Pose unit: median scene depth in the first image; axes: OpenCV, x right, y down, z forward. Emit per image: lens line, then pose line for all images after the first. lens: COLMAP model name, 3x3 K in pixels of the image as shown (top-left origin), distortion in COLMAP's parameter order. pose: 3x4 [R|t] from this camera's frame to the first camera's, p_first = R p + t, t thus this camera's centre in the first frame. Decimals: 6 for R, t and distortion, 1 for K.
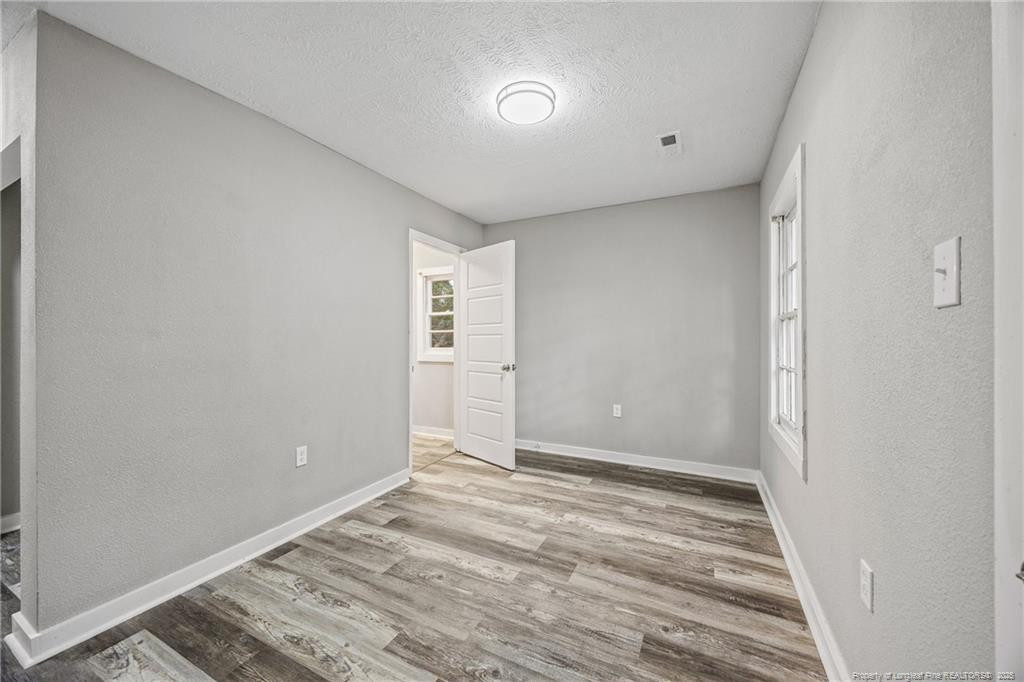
lens RADIAL K [[390.4, 0, 507.9], [0, 390.4, 337.7], [0, 0, 1]] dist [-0.003074, 0.000410]
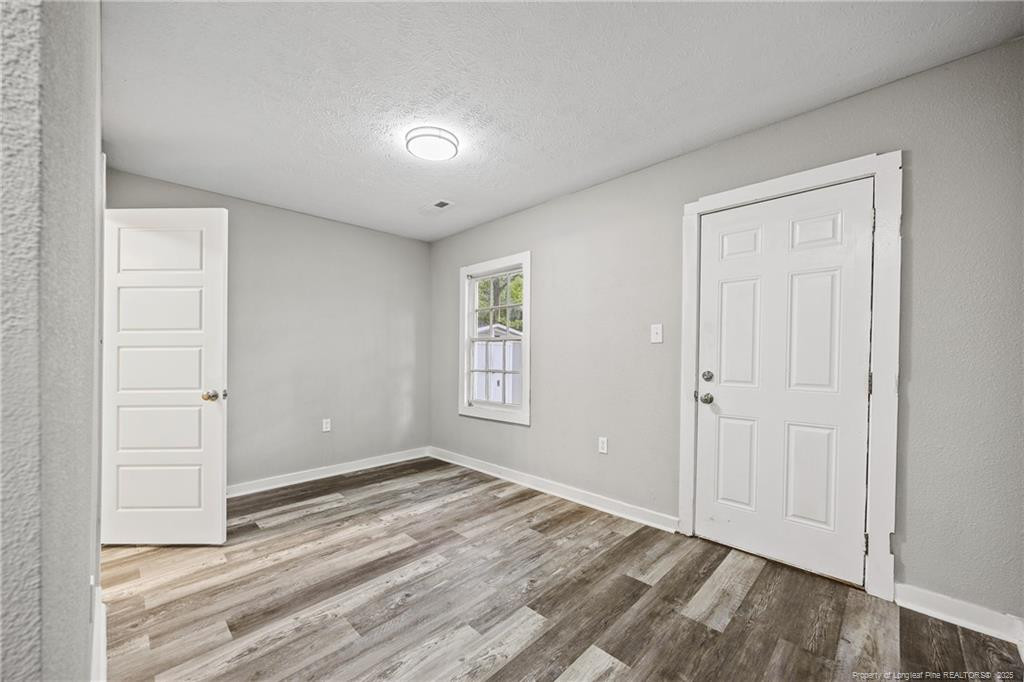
lens RADIAL K [[390.4, 0, 507.8], [0, 390.4, 350.8], [0, 0, 1]] dist [-0.003074, 0.000410]
pose [[0.306488, 0.005184, 0.951860, -0.796734], [-0.000009, 0.999985, -0.005443, -0.007102], [-0.951874, 0.001659, 0.306484, 0.338433]]
